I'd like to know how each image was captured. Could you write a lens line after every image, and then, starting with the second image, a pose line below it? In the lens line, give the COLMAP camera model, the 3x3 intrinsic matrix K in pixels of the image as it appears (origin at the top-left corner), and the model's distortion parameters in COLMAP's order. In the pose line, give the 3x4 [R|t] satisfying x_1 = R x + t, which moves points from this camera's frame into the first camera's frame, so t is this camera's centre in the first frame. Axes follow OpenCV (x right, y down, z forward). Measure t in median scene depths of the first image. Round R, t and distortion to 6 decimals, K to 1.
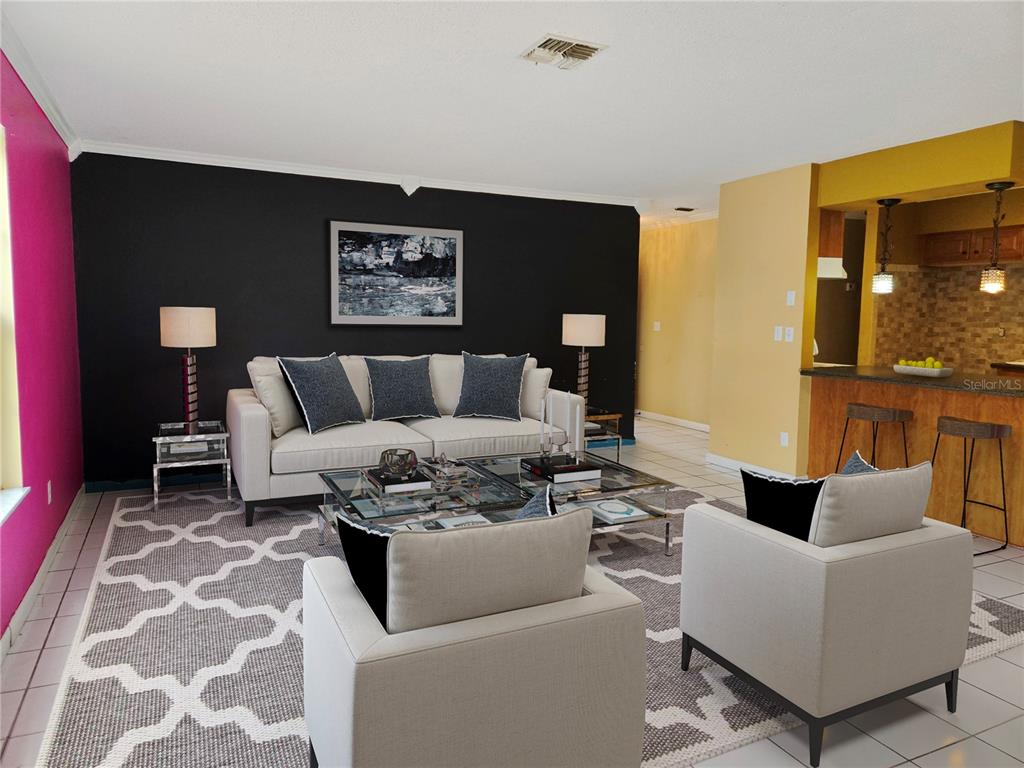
lens RADIAL K [[687.9, 0, 504.8], [0, 687.9, 375.1], [0, 0, 1]] dist [0.065760, -0.047715]
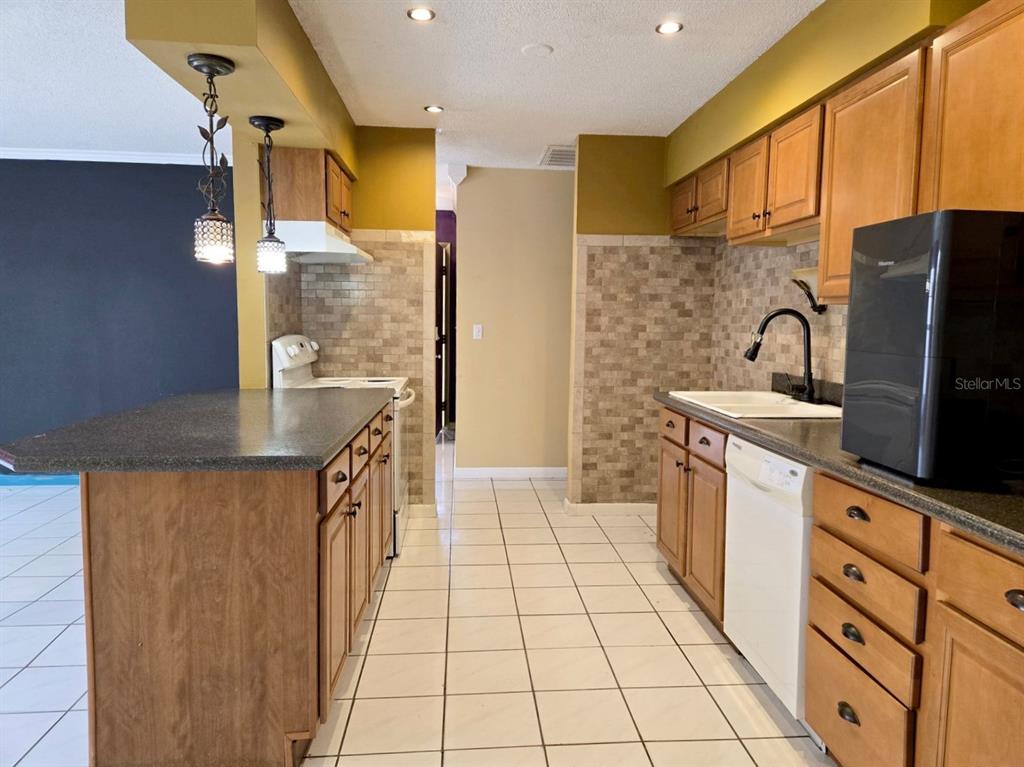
lens RADIAL K [[687.9, 0, 515.2], [0, 687.9, 380.4], [0, 0, 1]] dist [0.065760, -0.047715]
pose [[0.938319, 0.032029, -0.344283, 0.728702], [-0.032585, 0.999460, 0.004173, -0.023787], [0.344231, 0.007302, 0.938857, 0.381962]]
